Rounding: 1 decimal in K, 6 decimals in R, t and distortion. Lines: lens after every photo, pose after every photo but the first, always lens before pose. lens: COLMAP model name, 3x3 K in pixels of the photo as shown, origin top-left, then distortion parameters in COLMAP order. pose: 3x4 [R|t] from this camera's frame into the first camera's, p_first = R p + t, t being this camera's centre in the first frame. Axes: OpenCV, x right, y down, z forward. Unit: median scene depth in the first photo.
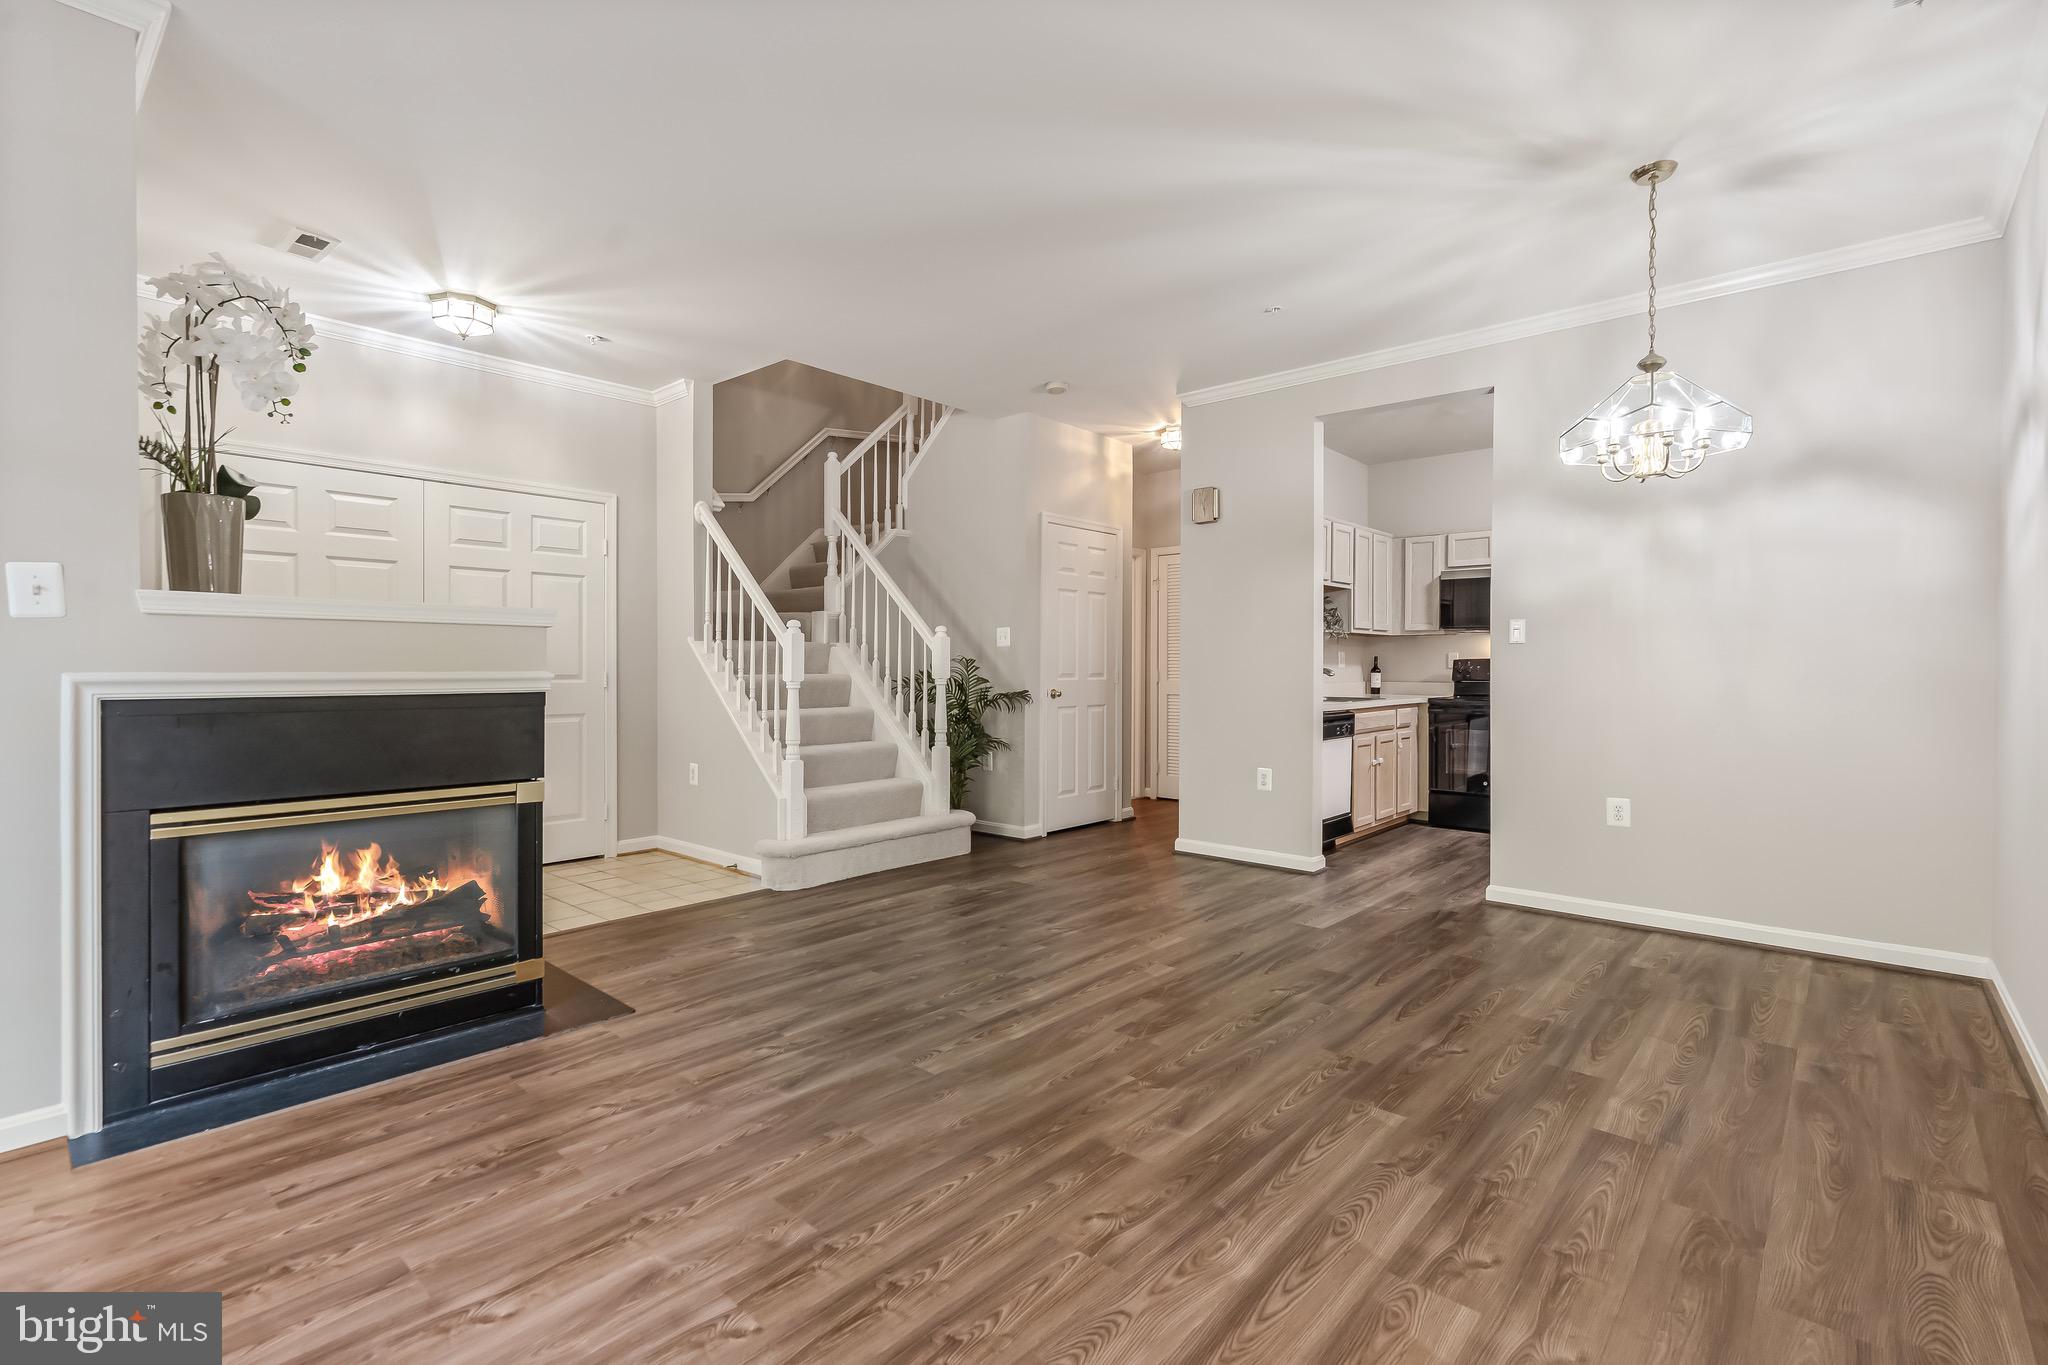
lens RADIAL K [[942.7, 0, 1010.5], [0, 942.7, 666.0], [0, 0, 1]] dist [-0.007139, 0.003531]
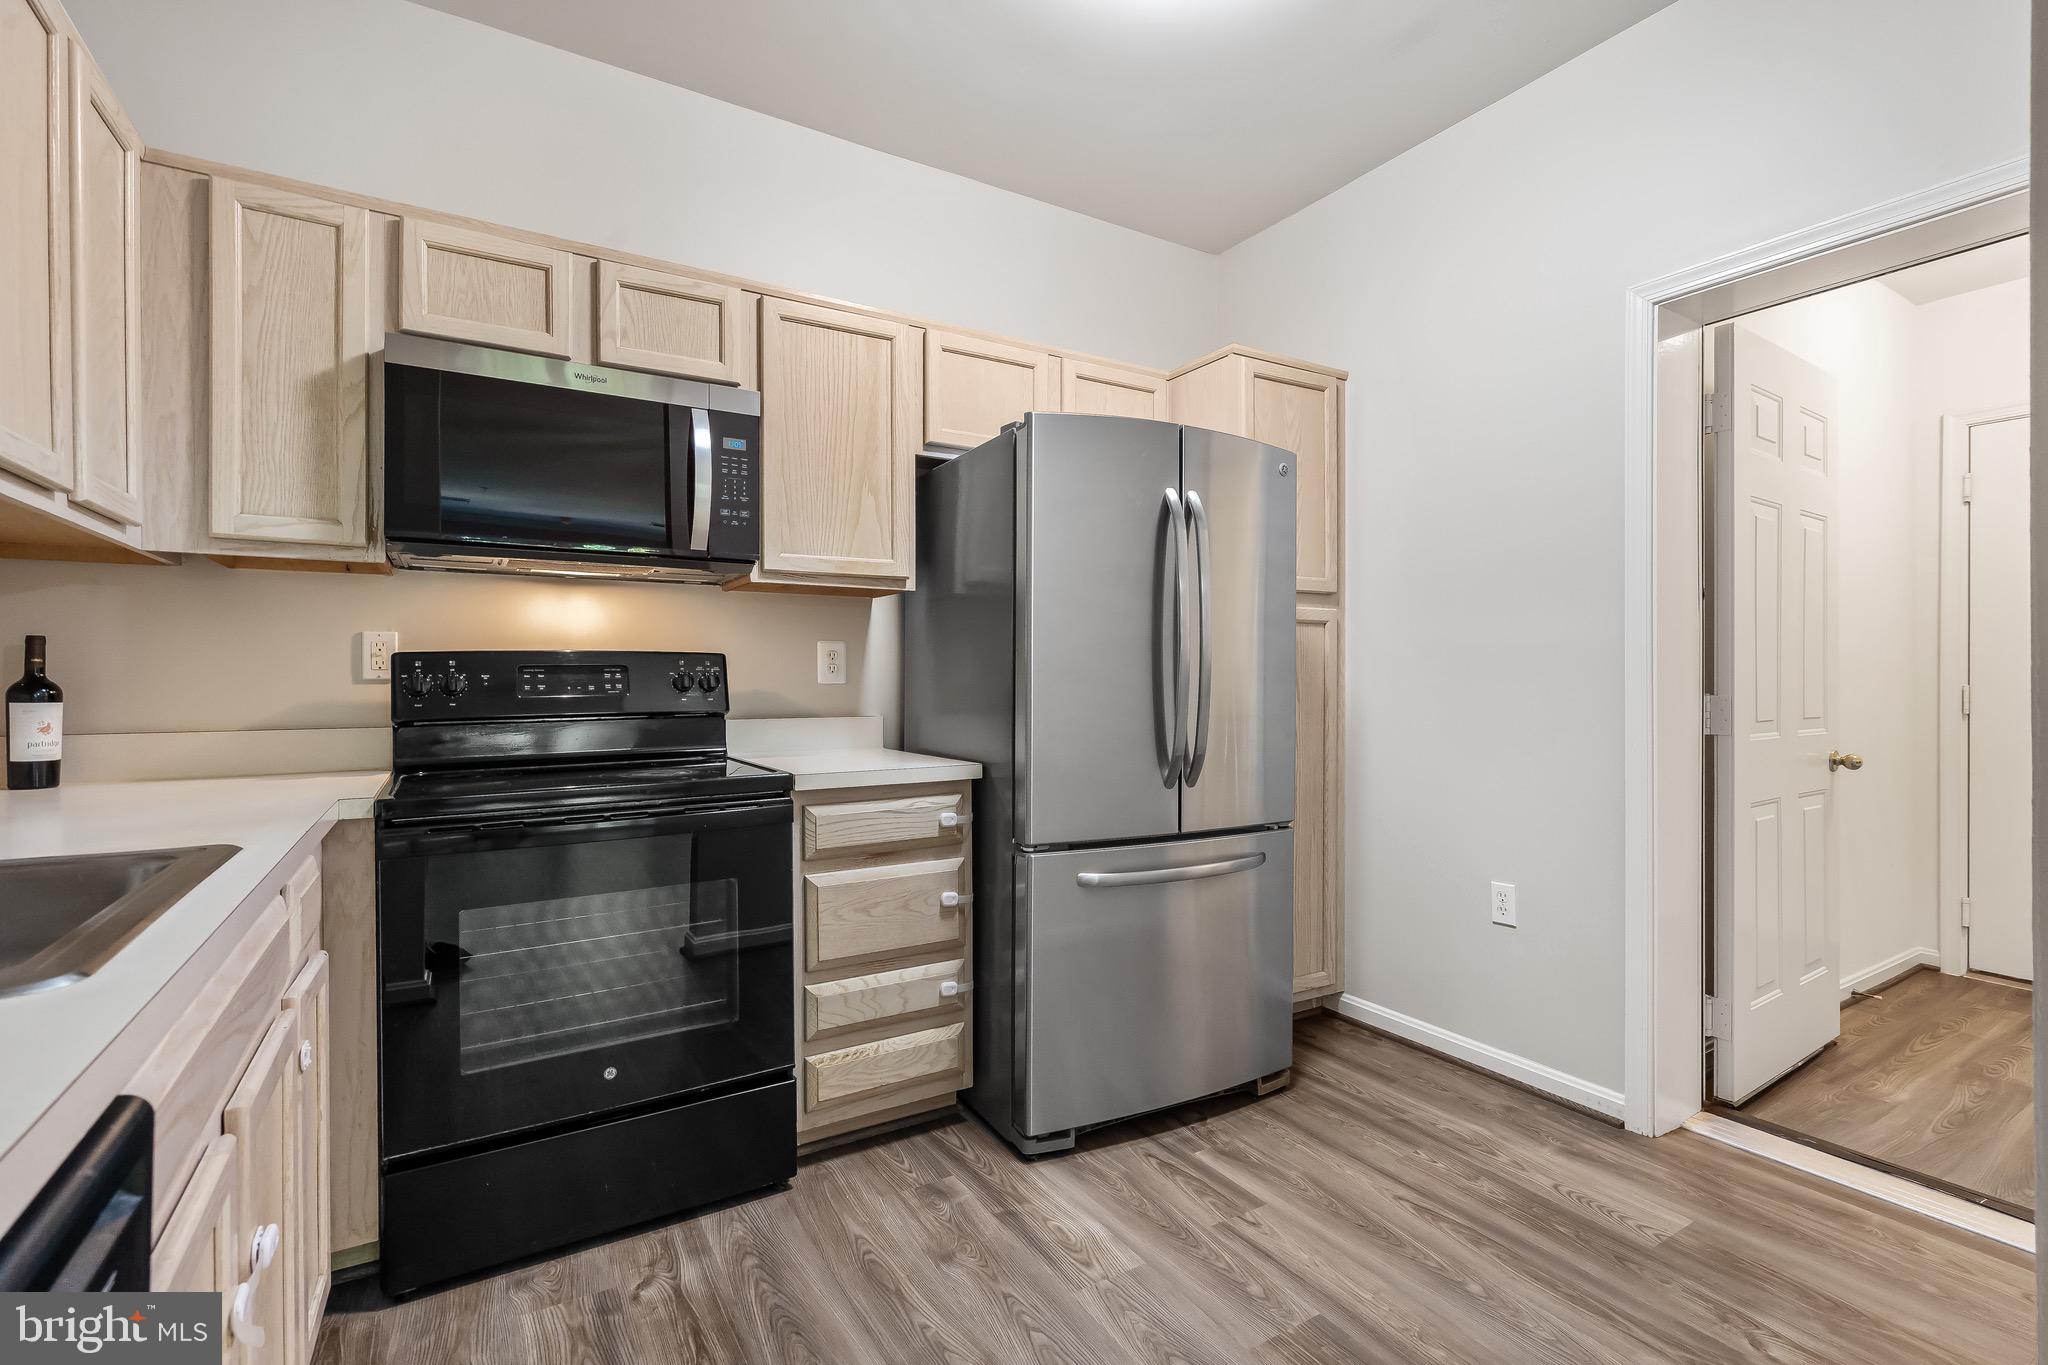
lens RADIAL K [[942.7, 0, 1034.2], [0, 942.7, 667.2], [0, 0, 1]] dist [-0.007139, 0.003531]
pose [[0.267377, 0.001555, 0.963591, 0.521071], [0.005674, 0.999979, -0.003188, -0.000225], [-0.963575, 0.006320, 0.267363, 1.602720]]
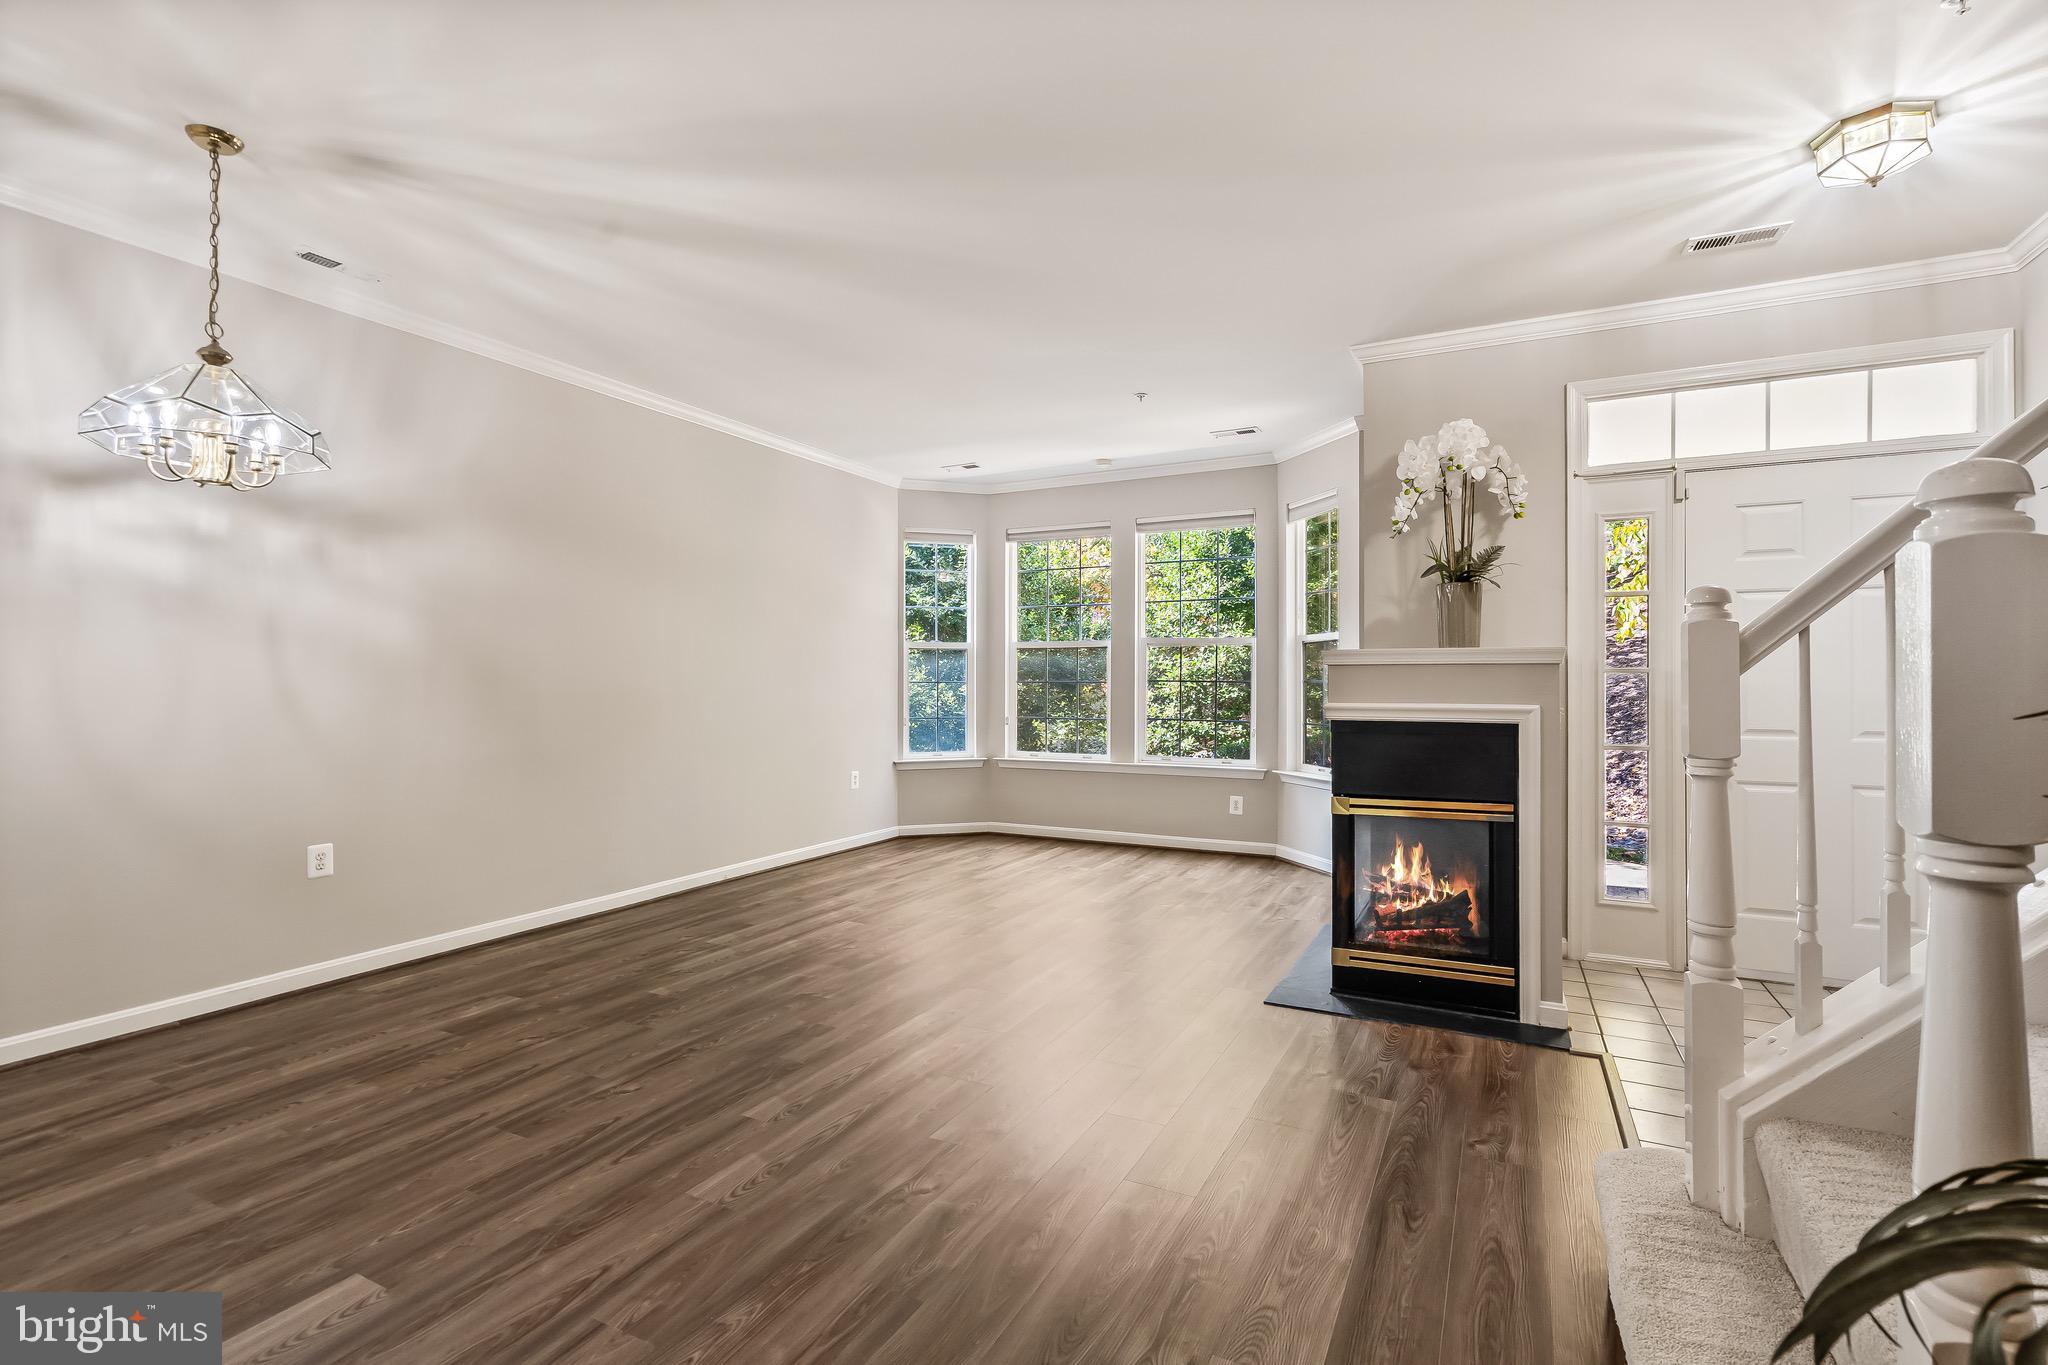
lens RADIAL K [[942.7, 0, 1025.5], [0, 942.7, 673.3], [0, 0, 1]] dist [-0.007139, 0.003531]
pose [[-0.963894, -0.005777, -0.266225, 0.178973], [-0.003142, 0.999942, -0.010323, -0.017268], [0.266269, -0.009114, -0.963856, 1.982833]]
